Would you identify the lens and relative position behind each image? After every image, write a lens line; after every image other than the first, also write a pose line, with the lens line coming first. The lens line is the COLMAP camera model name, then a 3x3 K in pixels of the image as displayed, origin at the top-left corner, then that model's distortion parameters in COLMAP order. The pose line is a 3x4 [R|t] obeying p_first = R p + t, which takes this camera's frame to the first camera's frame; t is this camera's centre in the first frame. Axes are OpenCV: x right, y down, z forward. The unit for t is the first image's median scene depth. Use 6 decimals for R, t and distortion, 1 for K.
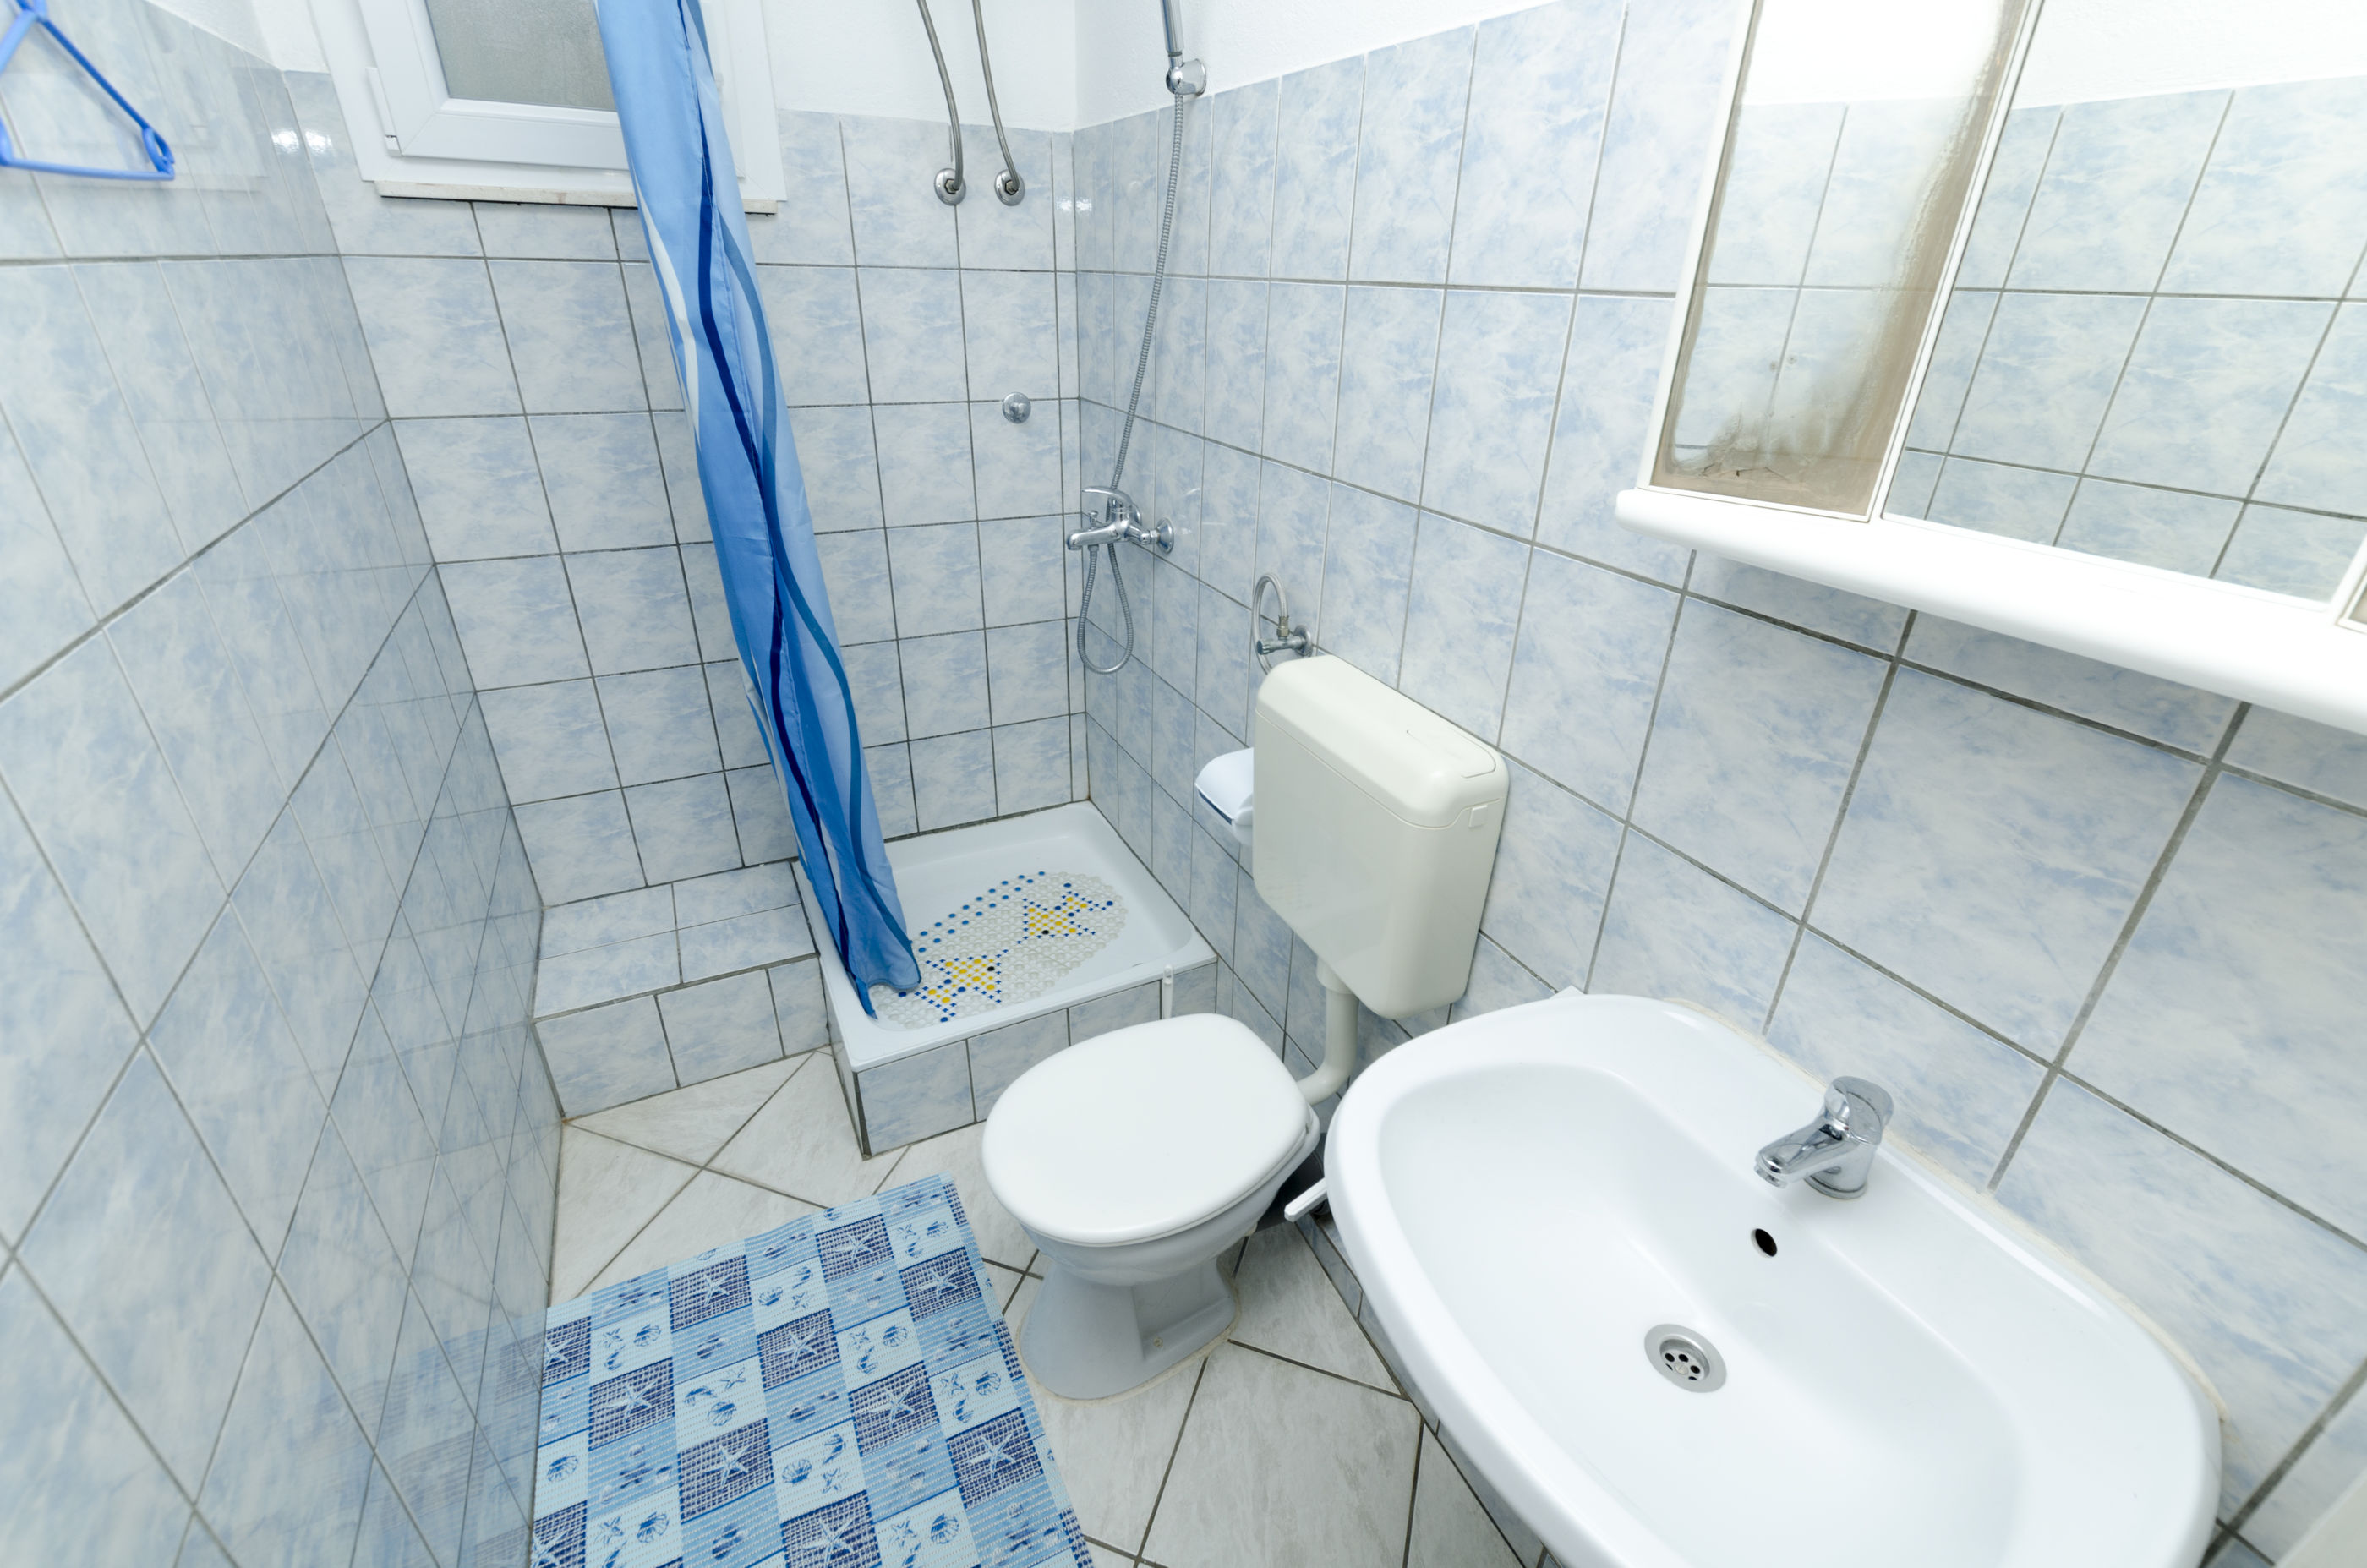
lens RADIAL K [[1029.0, 0, 1181.7], [0, 1029.0, 788.0], [0, 0, 1]] dist [0.007908, -0.003663]
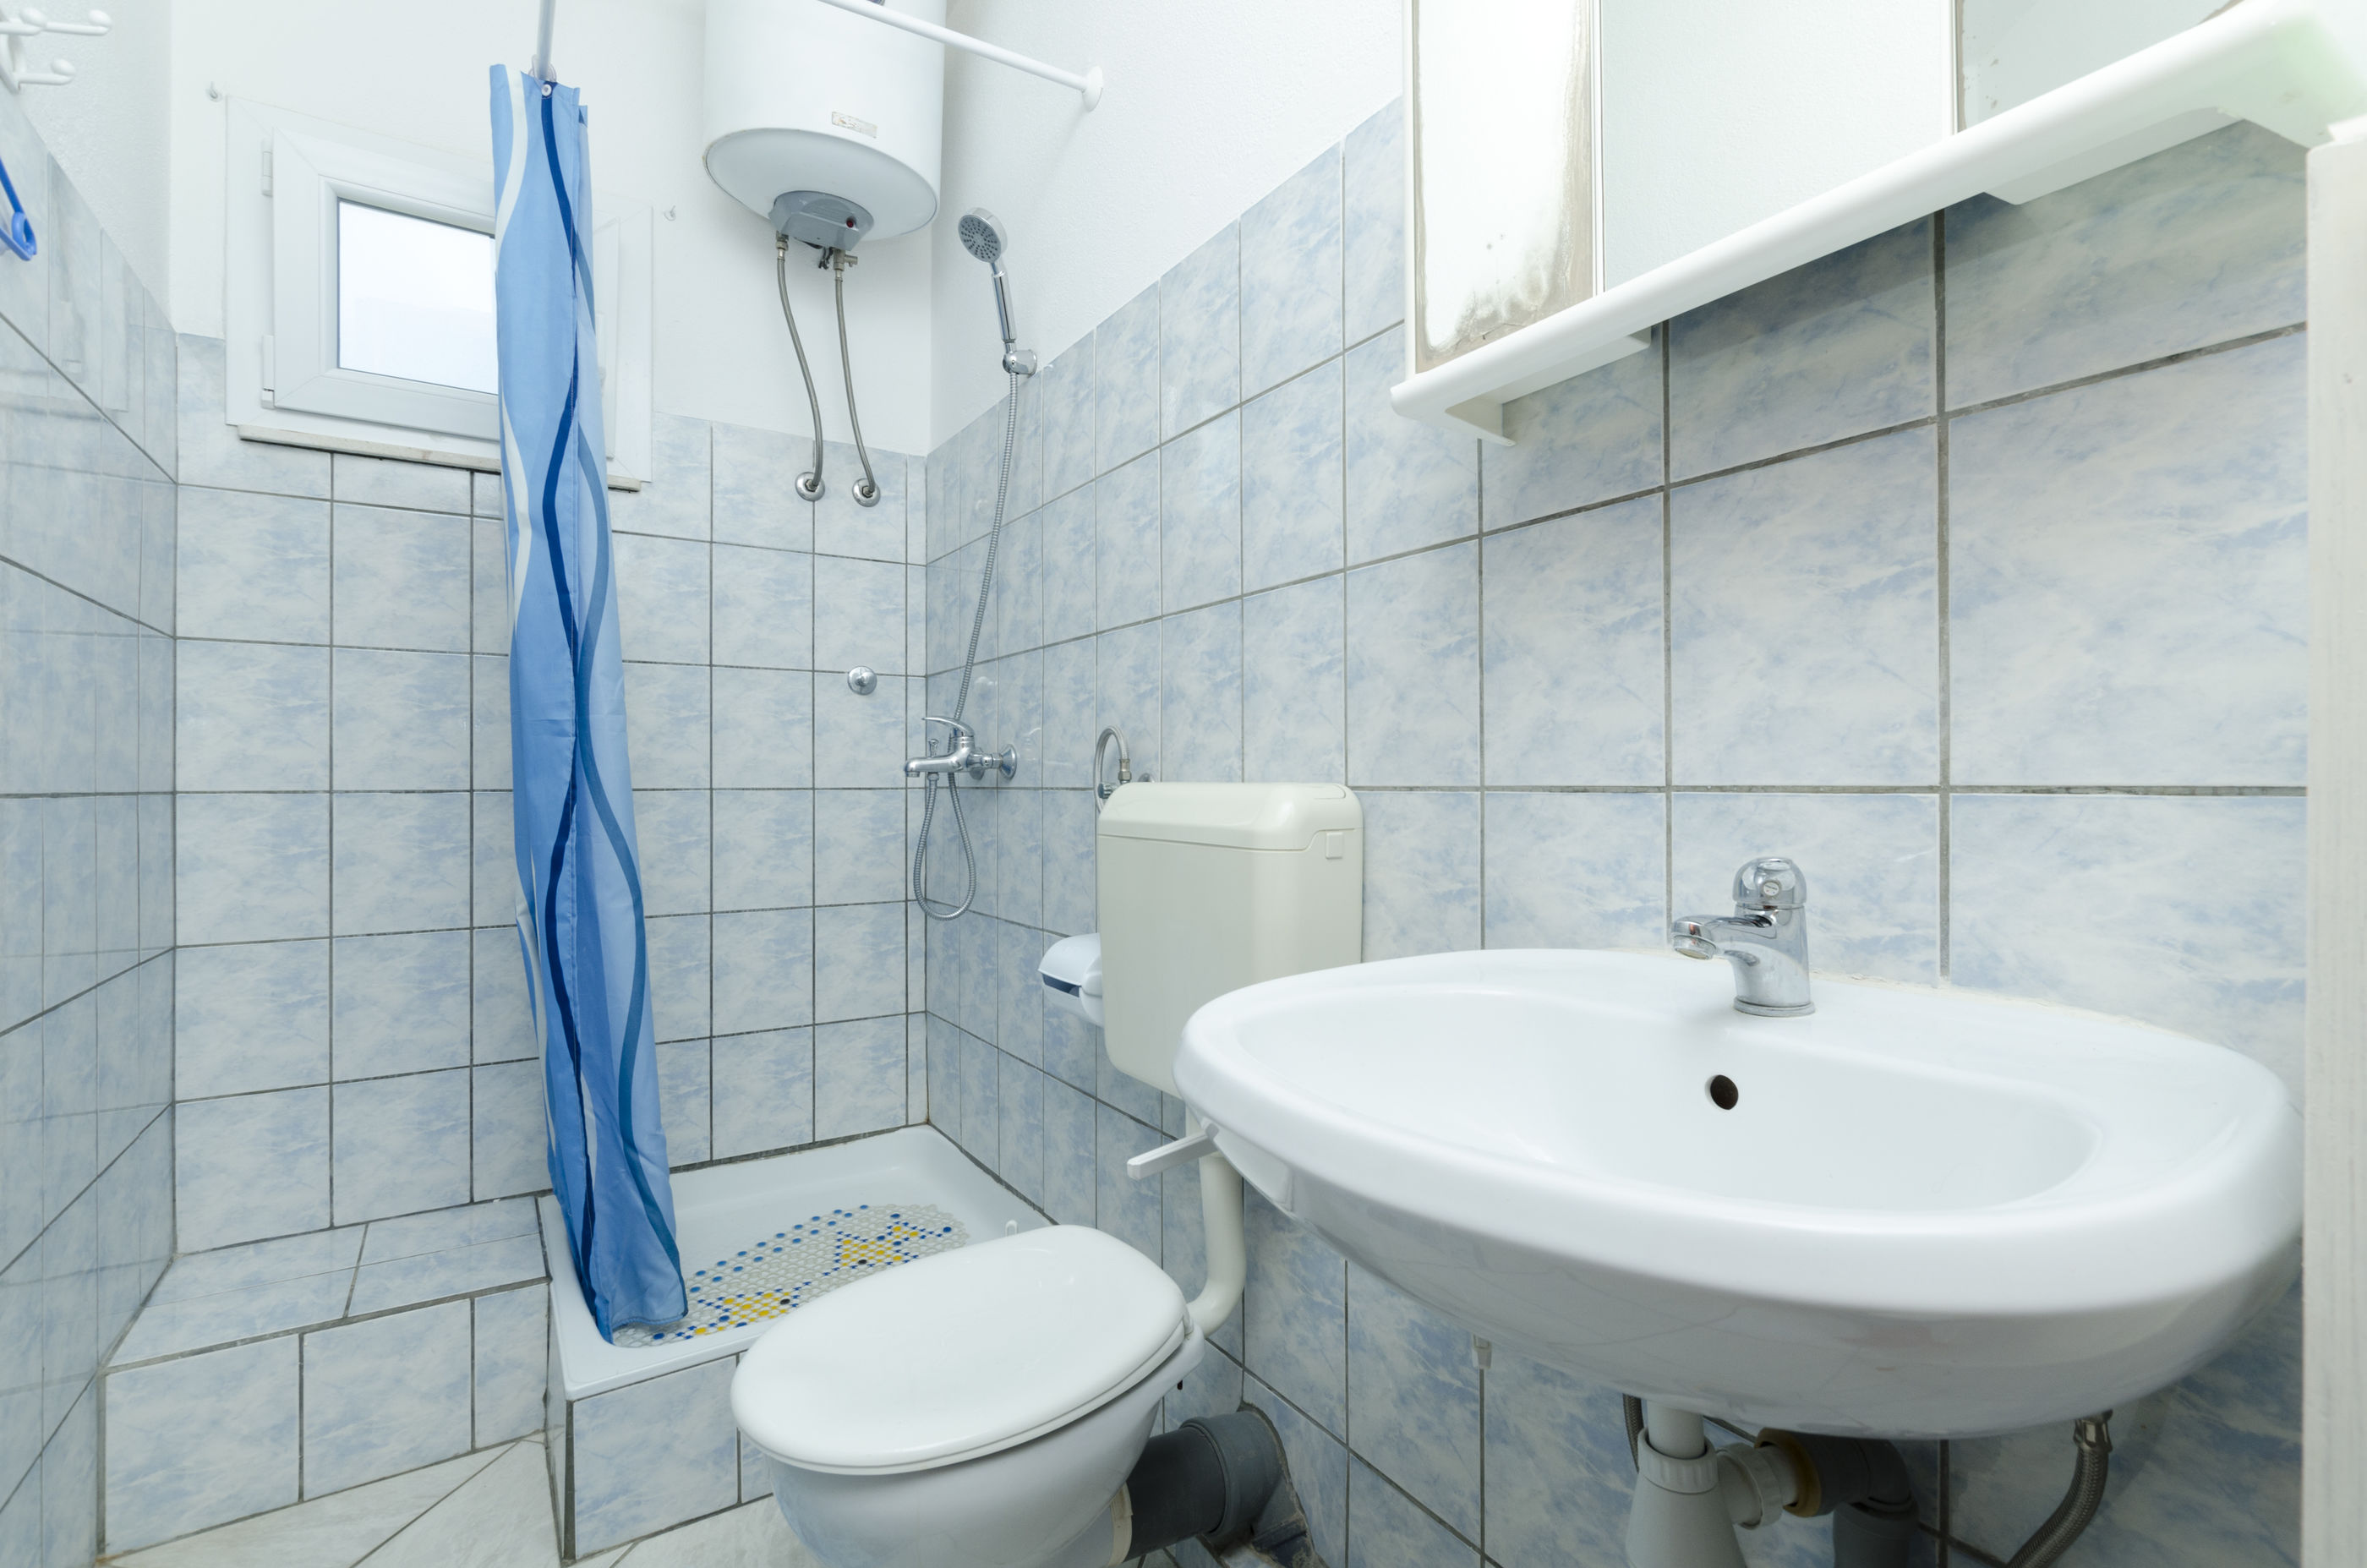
lens RADIAL K [[1092.9, 0, 1181.7], [0, 1092.9, 780.5], [0, 0, 1]] dist [0.002633, -0.001913]
pose [[0.992971, -0.021882, 0.116320, 0.032822], [0.072688, 0.888343, -0.453390, 0.319690], [-0.093411, 0.458658, 0.883689, 0.102163]]
